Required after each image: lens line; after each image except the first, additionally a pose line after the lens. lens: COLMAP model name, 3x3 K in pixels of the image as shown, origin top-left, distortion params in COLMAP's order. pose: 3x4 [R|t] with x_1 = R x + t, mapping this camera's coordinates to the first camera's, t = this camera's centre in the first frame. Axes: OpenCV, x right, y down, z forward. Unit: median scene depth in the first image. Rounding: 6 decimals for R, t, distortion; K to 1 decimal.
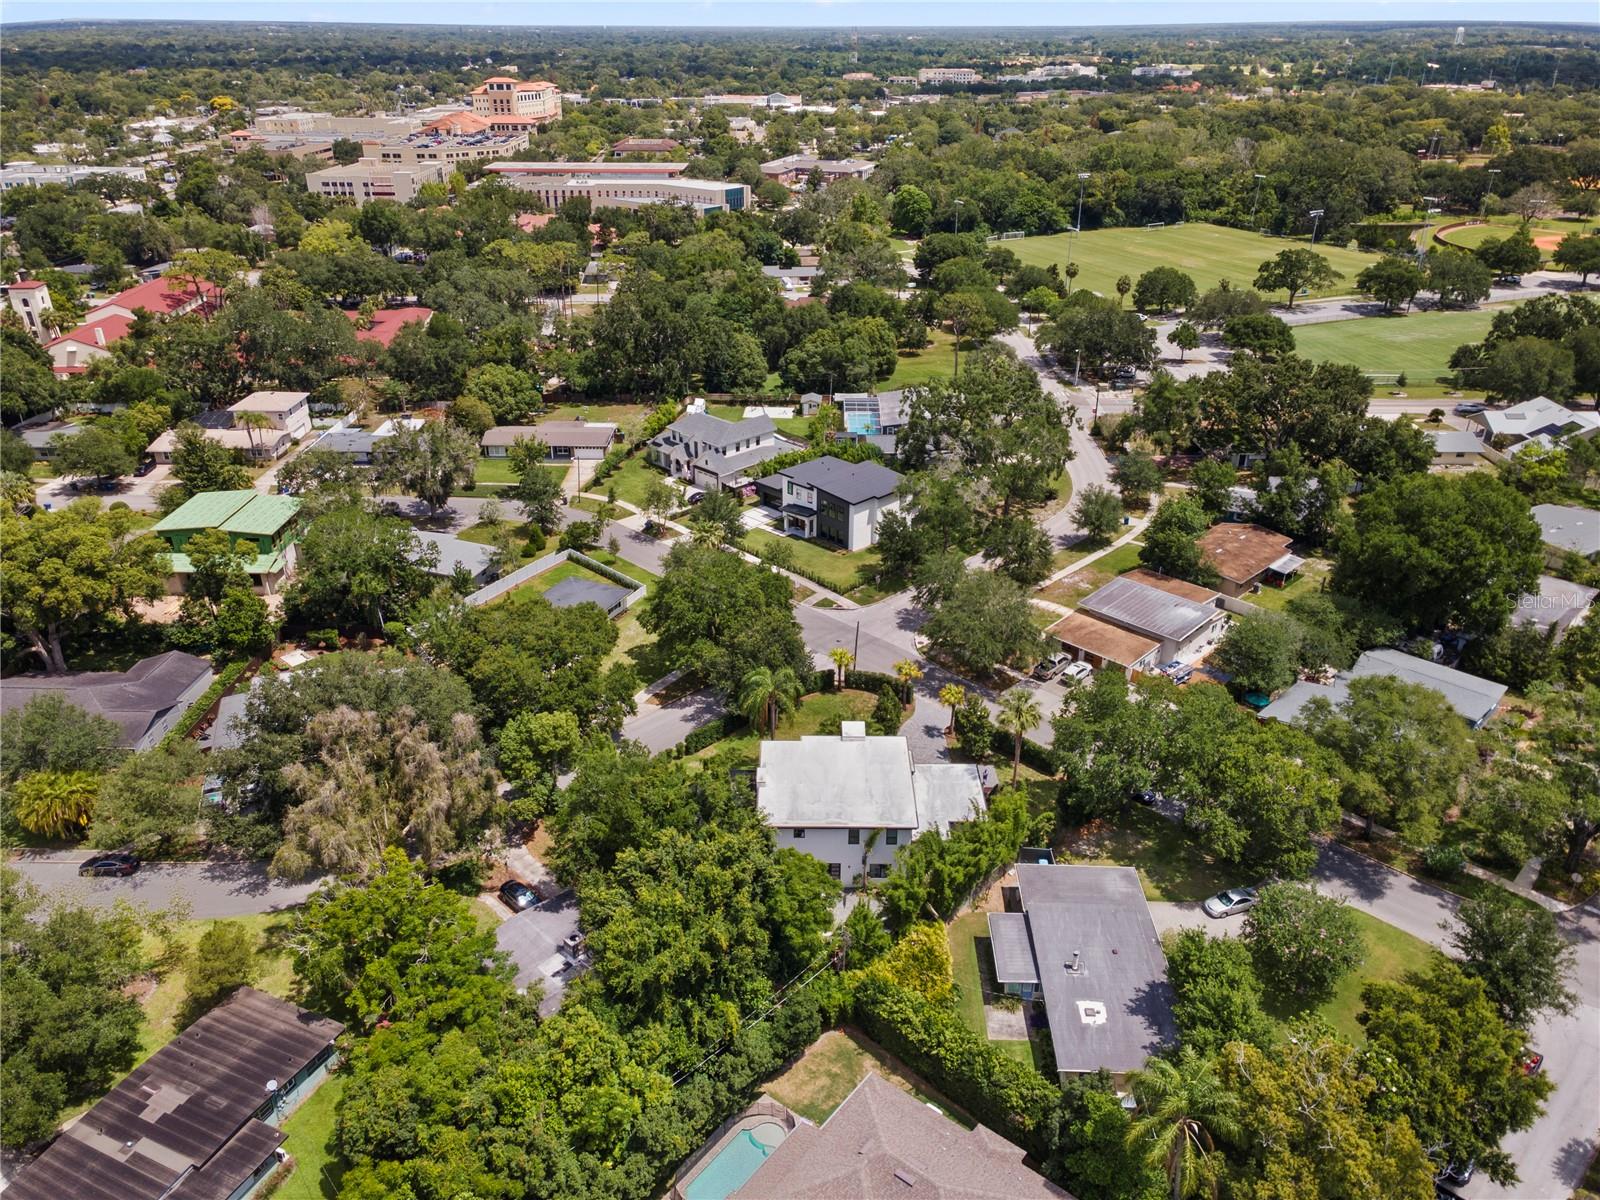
lens RADIAL K [[1164.4, 0, 797.3], [0, 1164.4, 601.6], [0, 0, 1]] dist [0.035182, 0.018307]
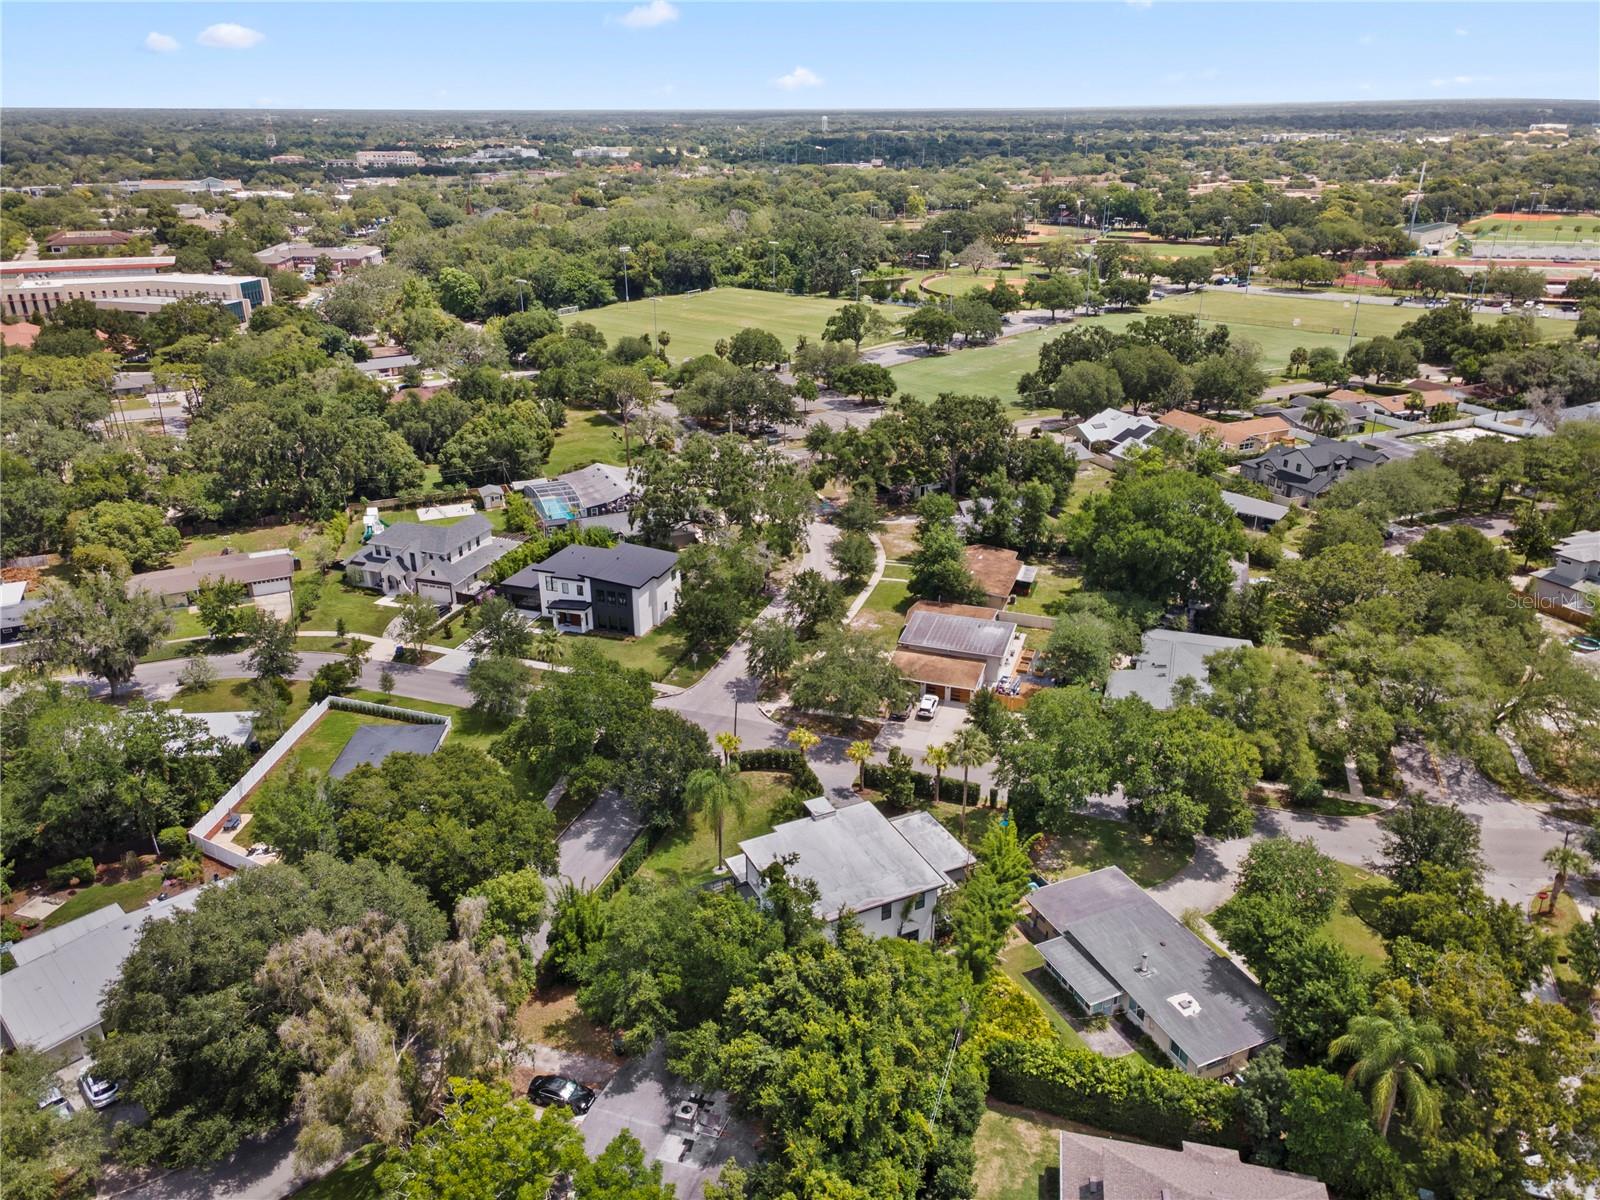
lens RADIAL K [[1164.4, 0, 806.5], [0, 1164.4, 596.2], [0, 0, 1]] dist [0.035182, 0.018307]
pose [[0.897608, -0.175004, 0.404565, -0.157196], [0.199943, 0.979606, -0.019862, -0.021723], [-0.392839, 0.098718, 0.914293, 0.047992]]
